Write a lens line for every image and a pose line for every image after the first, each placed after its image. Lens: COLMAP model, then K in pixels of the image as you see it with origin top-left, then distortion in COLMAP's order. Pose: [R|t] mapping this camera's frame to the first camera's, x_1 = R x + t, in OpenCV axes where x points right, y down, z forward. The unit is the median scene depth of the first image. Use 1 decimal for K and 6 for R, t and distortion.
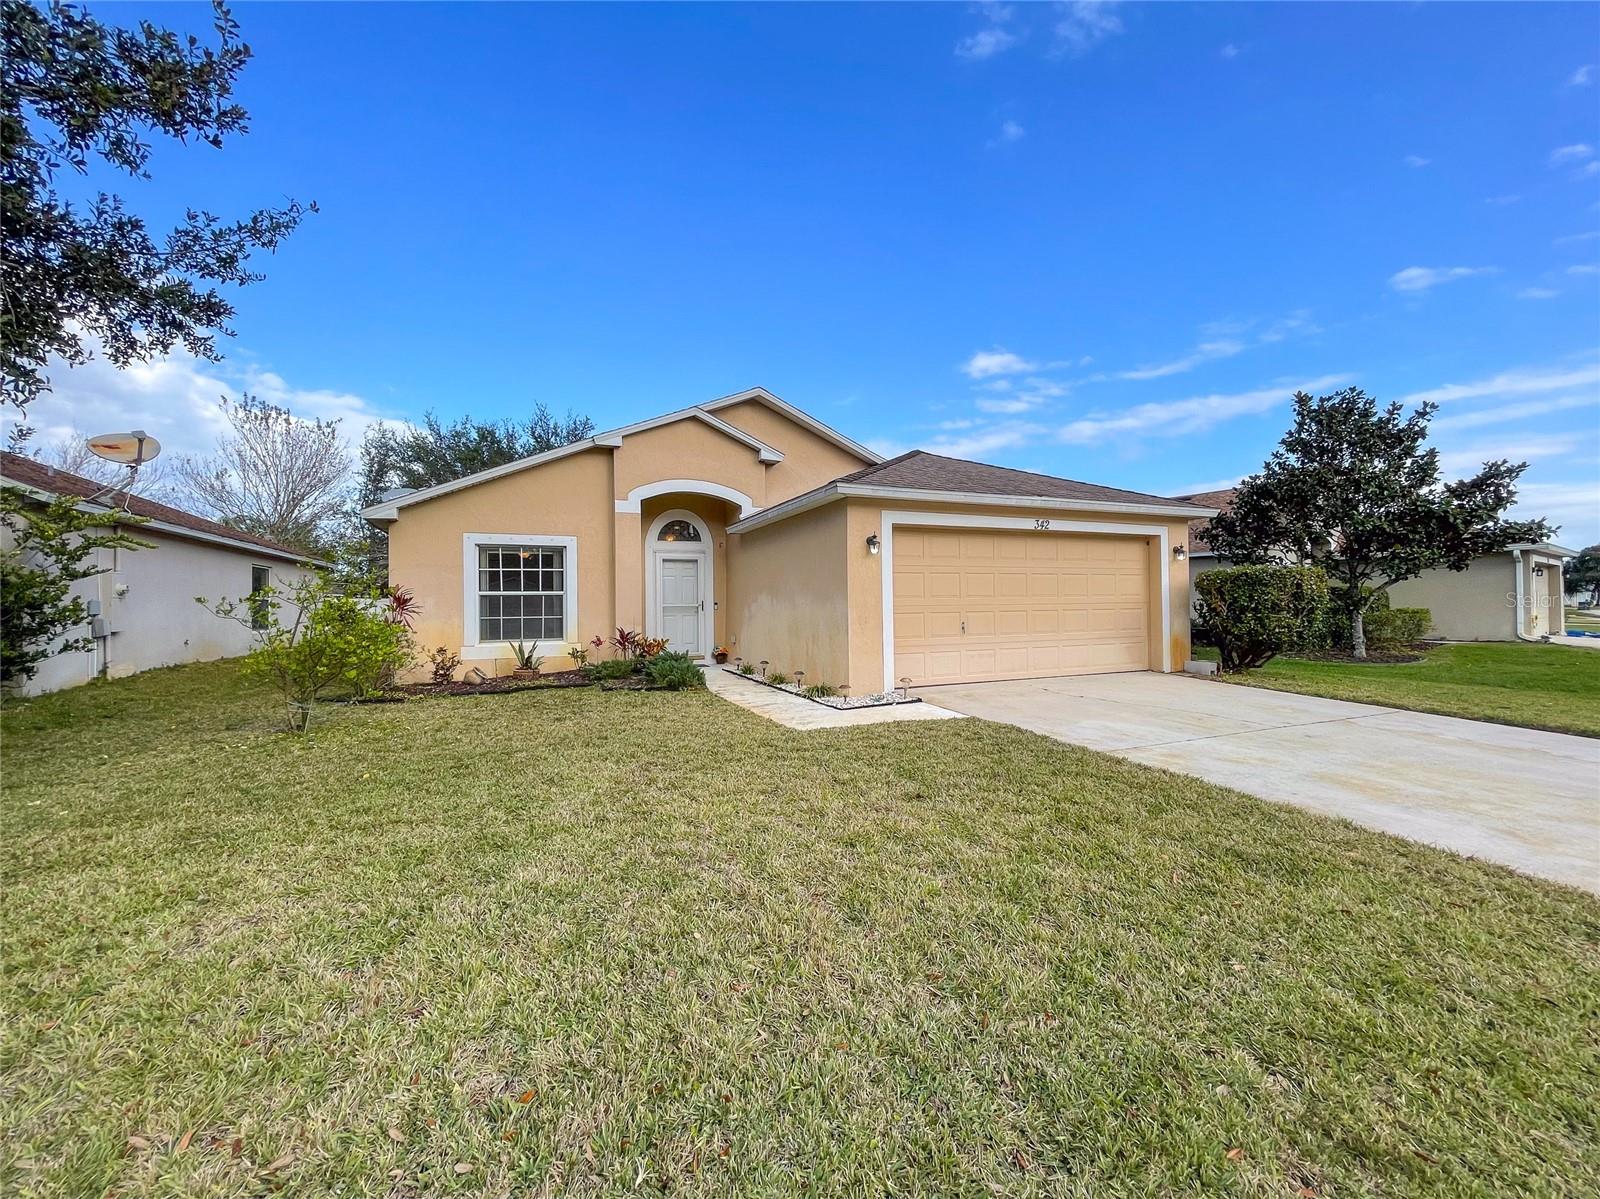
lens RADIAL K [[658.8, 0, 803.7], [0, 658.8, 602.4], [0, 0, 1]] dist [0.000915, 0.000019]
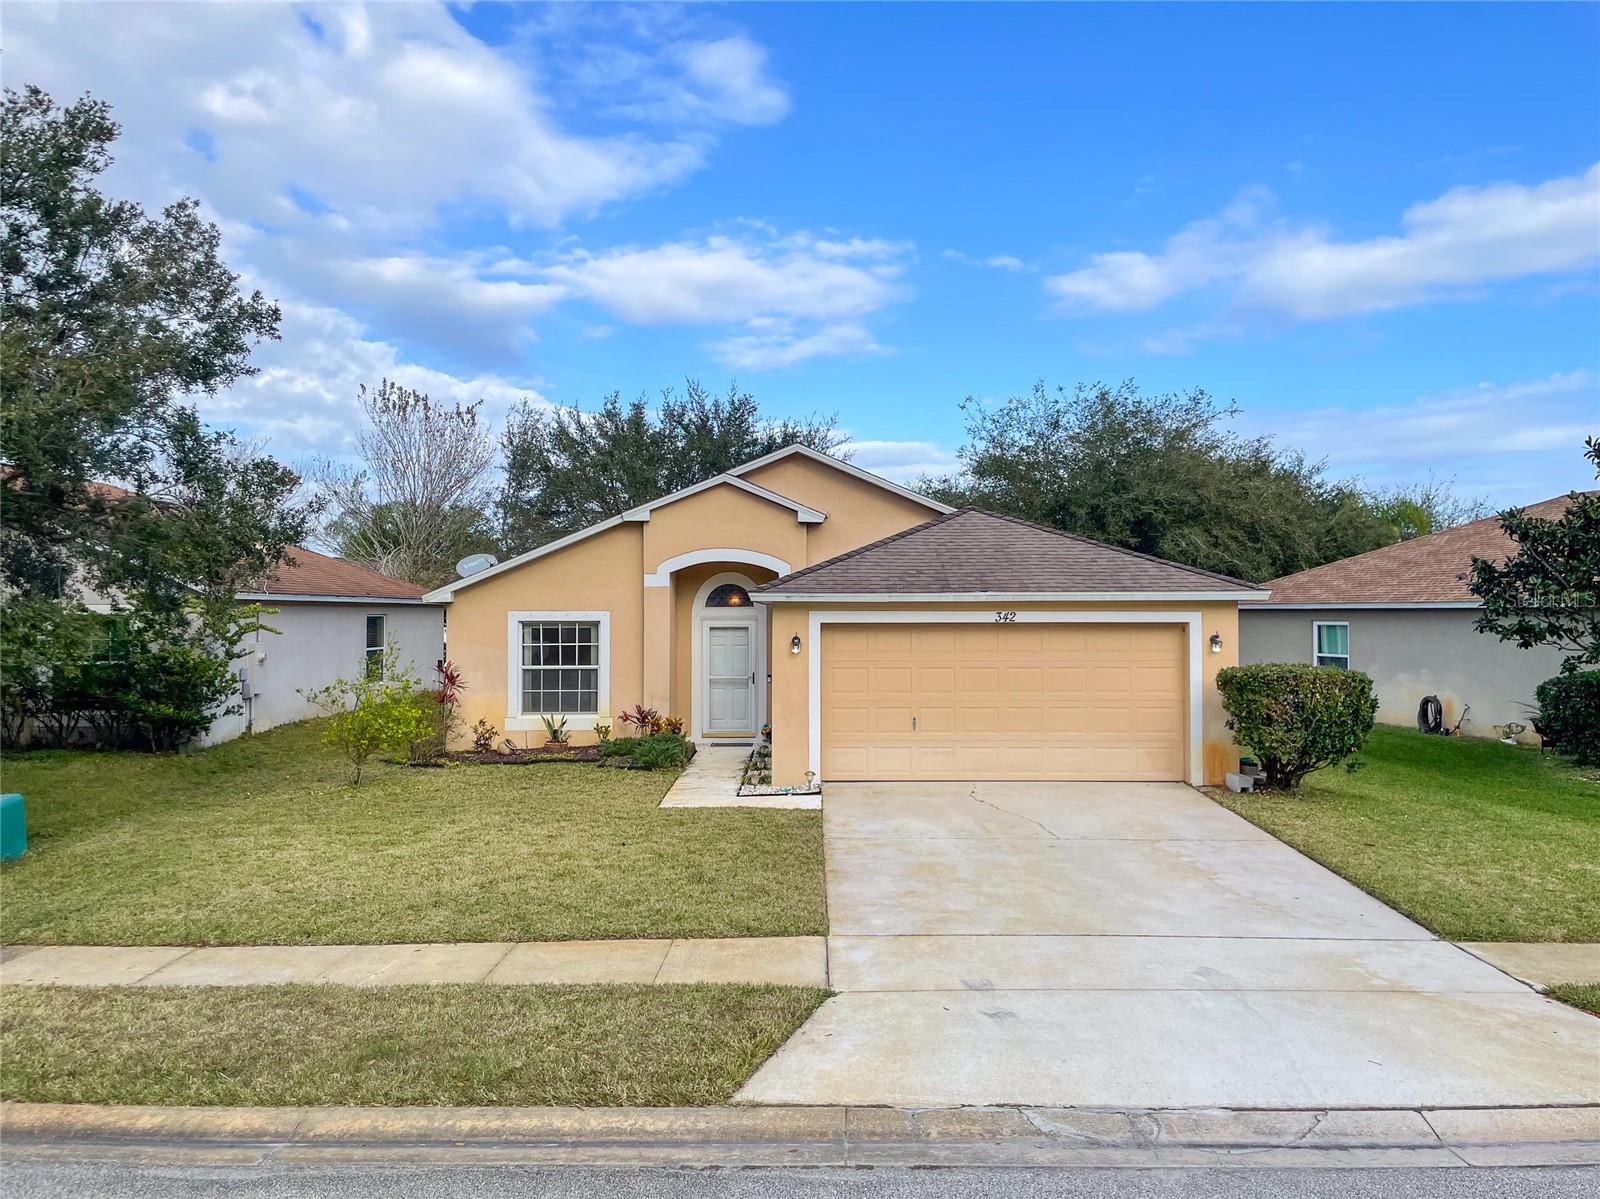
lens RADIAL K [[1300.7, 0, 825.4], [0, 1300.7, 603.3], [0, 0, 1]] dist [0.127529, -0.163980]
pose [[0.918196, 0.010417, -0.395990, 0.777594], [-0.007955, 0.999937, 0.007861, -0.135746], [0.396048, -0.004068, 0.918221, -0.726915]]
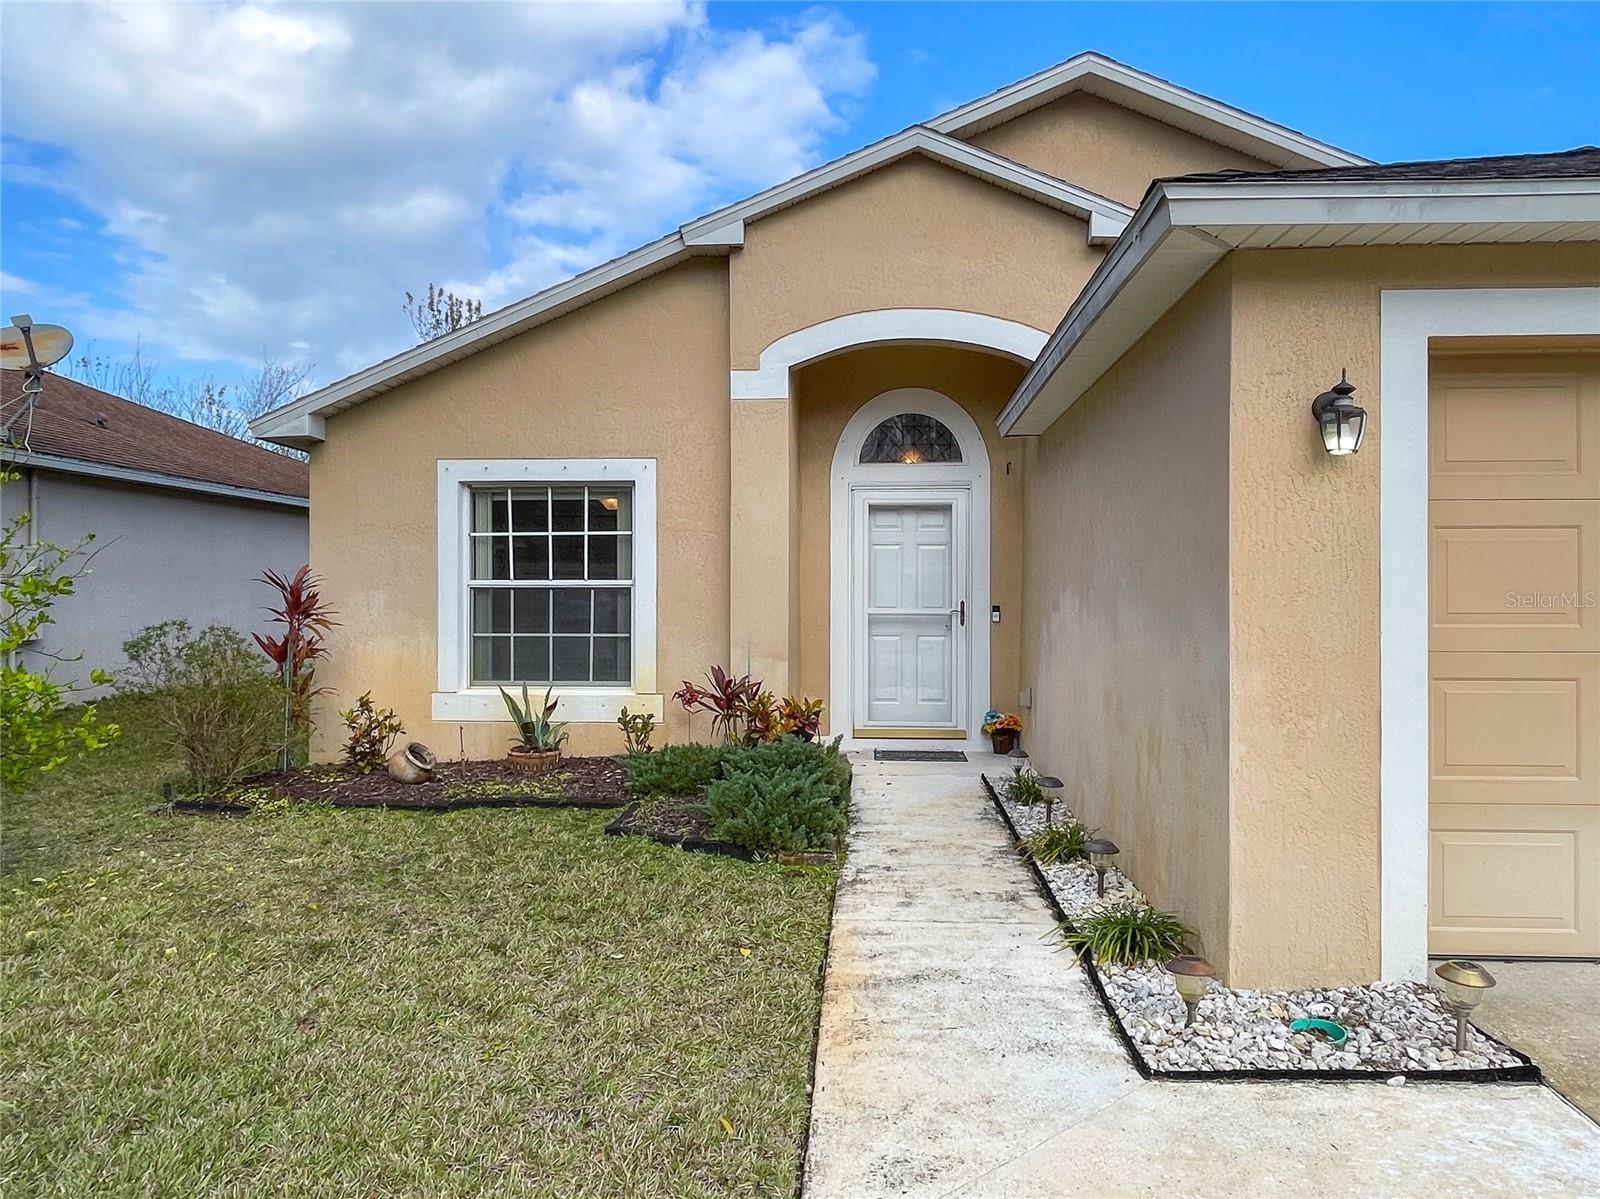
lens RADIAL K [[1067.2, 0, 810.6], [0, 1067.2, 598.3], [0, 0, 1]] dist [0.041014, -0.078544]
pose [[0.889378, 0.015117, -0.456922, 0.090890], [-0.008576, 0.999829, 0.016386, -0.017926], [0.457092, -0.010655, 0.889356, 0.411445]]
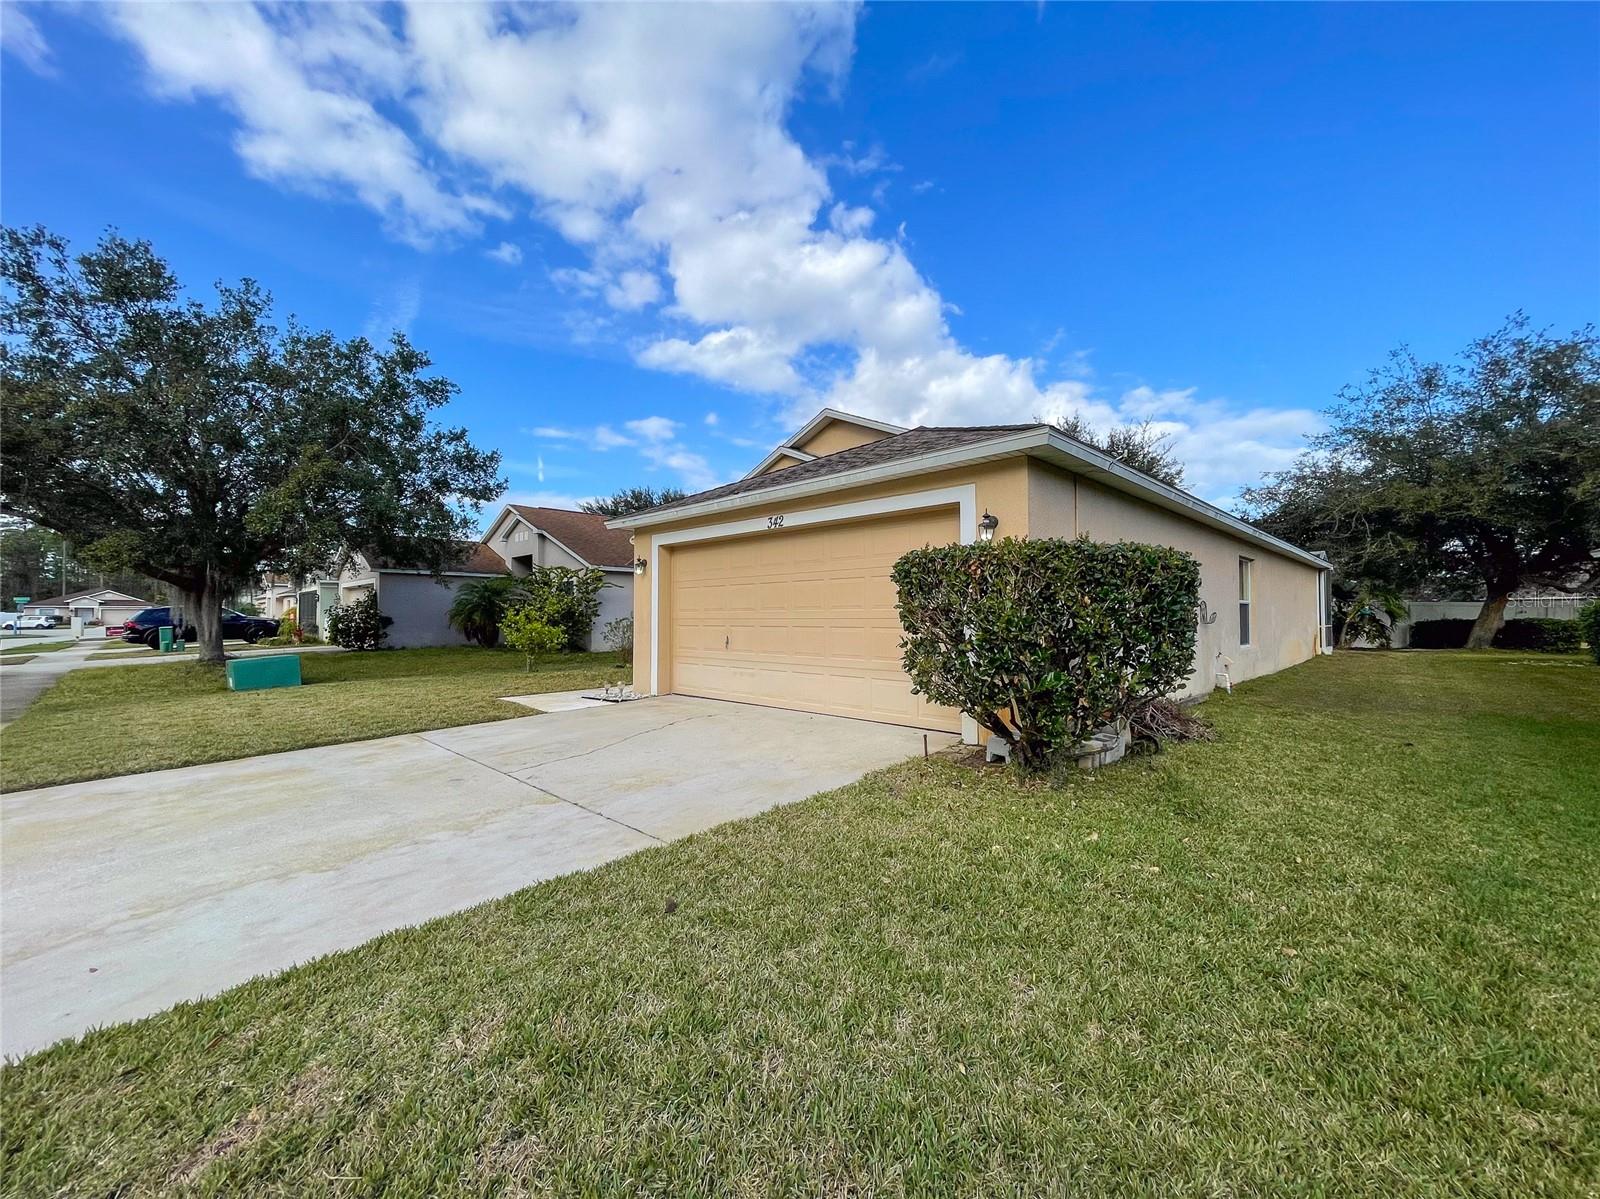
lens RADIAL K [[645.6, 0, 800.0], [0, 645.6, 599.5], [0, 0, 1]] dist [0.000071, -0.000104]
pose [[0.369120, -0.011584, -0.929310, 1.011548], [0.009982, 0.999914, -0.008499, -0.013222], [0.929328, -0.006139, 0.369204, 0.660448]]
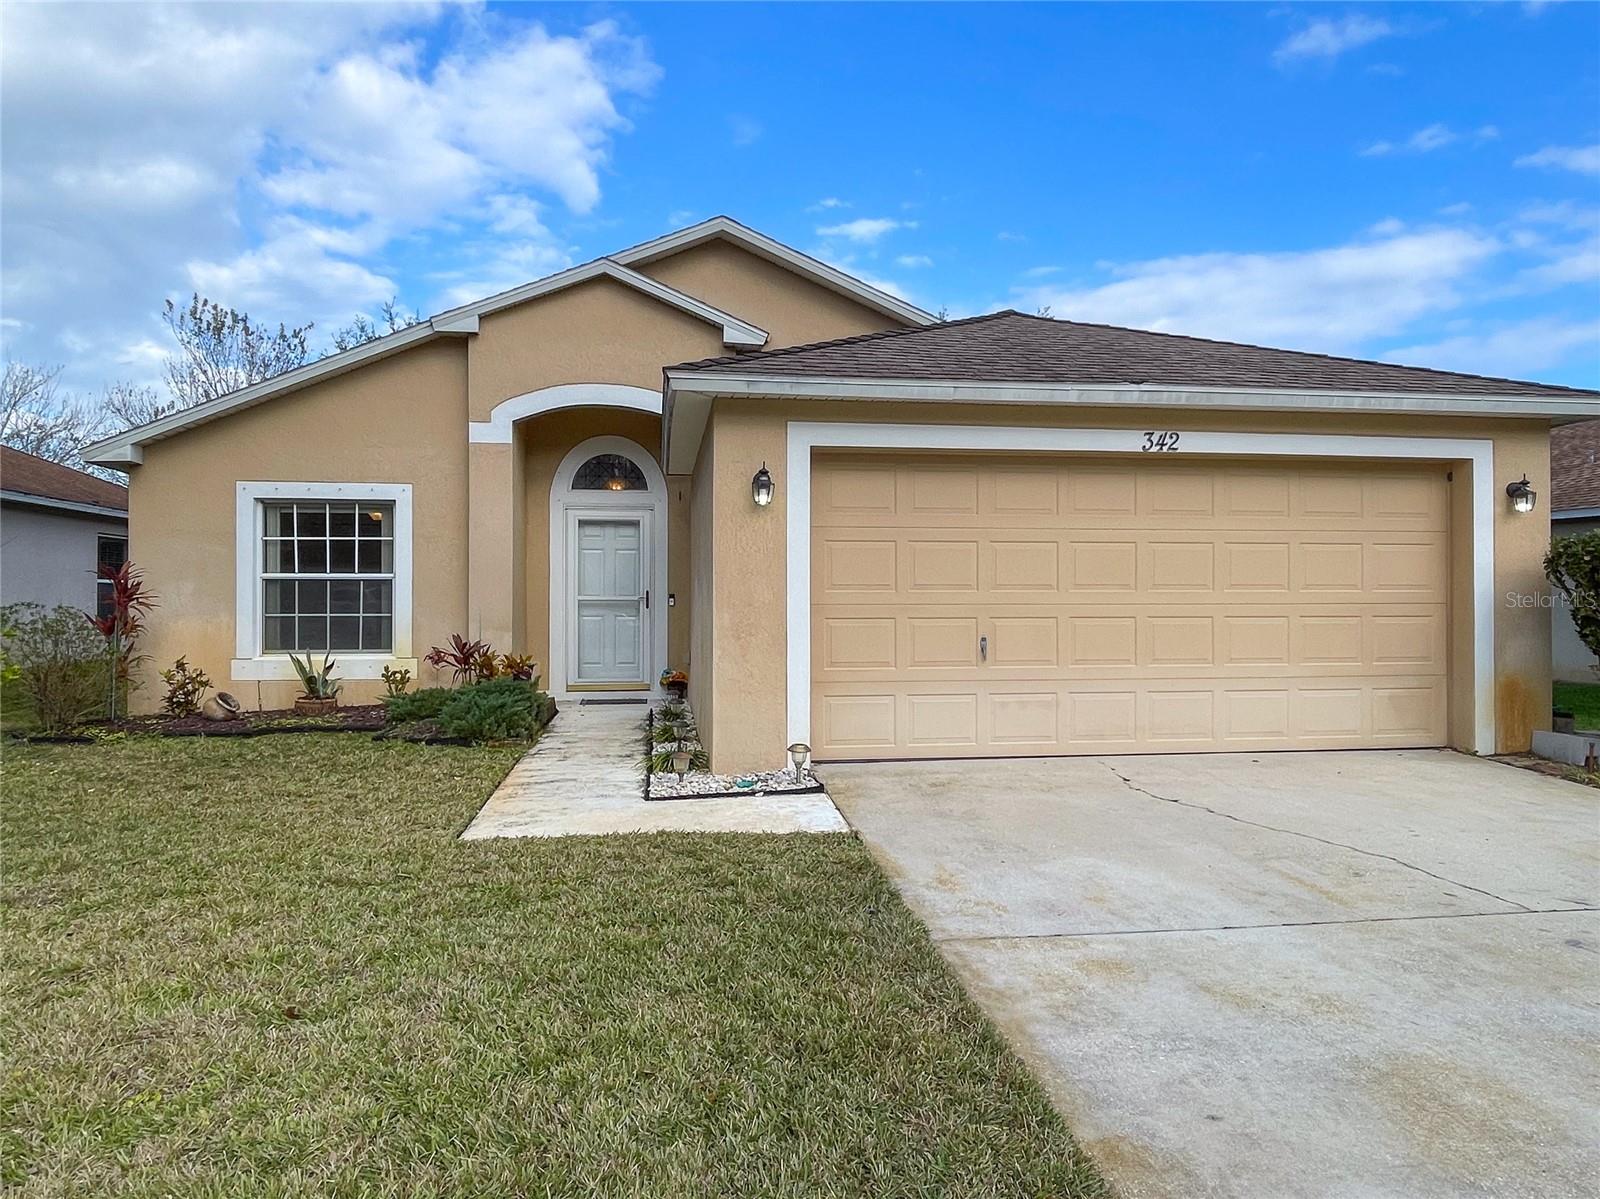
lens RADIAL K [[1067.2, 0, 810.6], [0, 1067.2, 598.3], [0, 0, 1]] dist [0.041014, -0.078544]
pose [[0.962176, 0.011584, -0.272183, 0.297099], [-0.010243, 0.999927, 0.006348, -0.004122], [0.272237, -0.003320, 0.962224, 0.147398]]
